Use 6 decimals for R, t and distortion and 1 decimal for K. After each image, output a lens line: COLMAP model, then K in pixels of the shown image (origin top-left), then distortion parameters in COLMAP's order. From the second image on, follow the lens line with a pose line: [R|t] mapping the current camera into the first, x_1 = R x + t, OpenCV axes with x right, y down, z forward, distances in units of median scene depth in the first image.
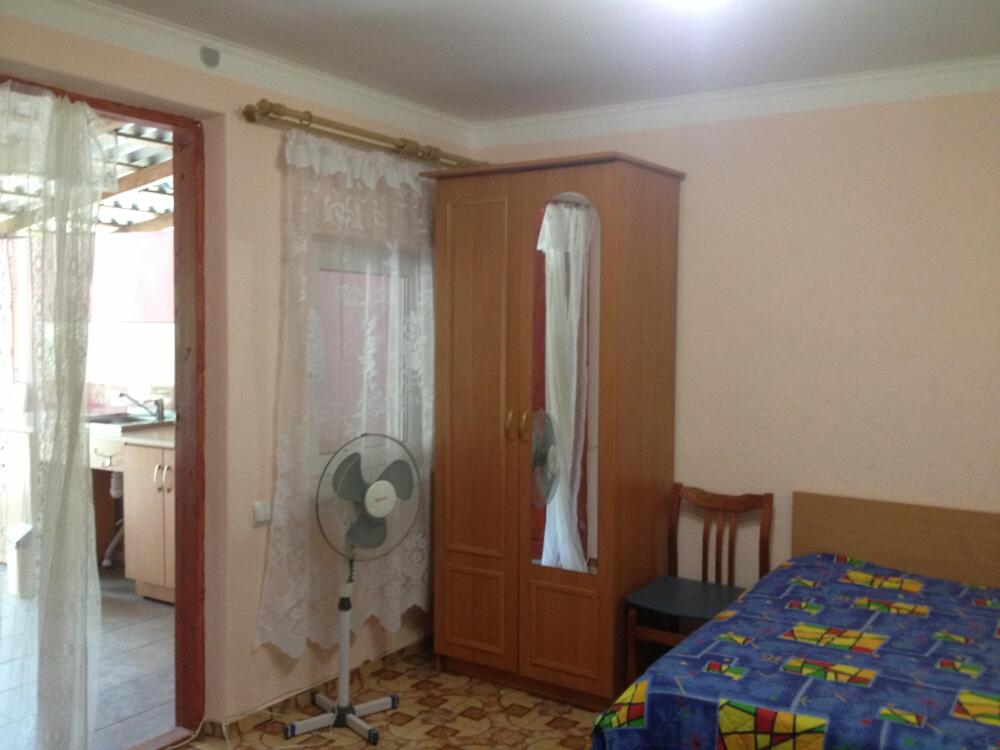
lens RADIAL K [[938.4, 0, 499.6], [0, 938.4, 374.3], [0, 0, 1]] dist [0.004236, 0.000000]
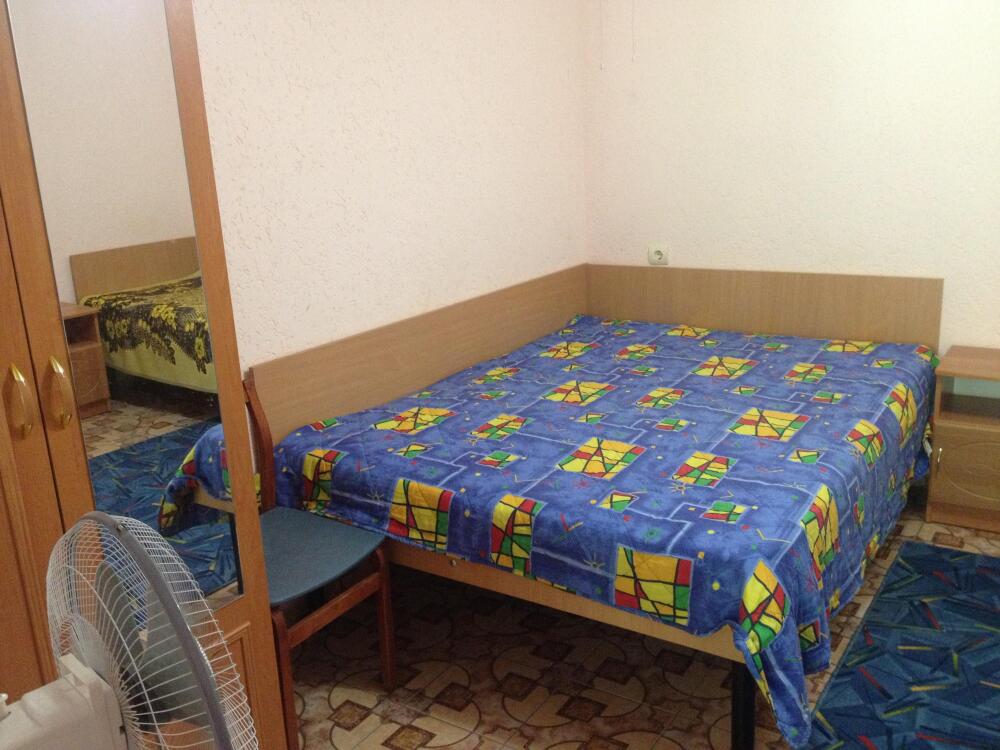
lens RADIAL K [[938.4, 0, 499.5], [0, 938.4, 375.2], [0, 0, 1]] dist [0.004236, 0.000000]
pose [[0.003654, -0.287165, 0.957874, -0.581089], [0.091921, 0.953921, 0.285630, -0.091548], [-0.995760, 0.087005, 0.029882, 1.145210]]
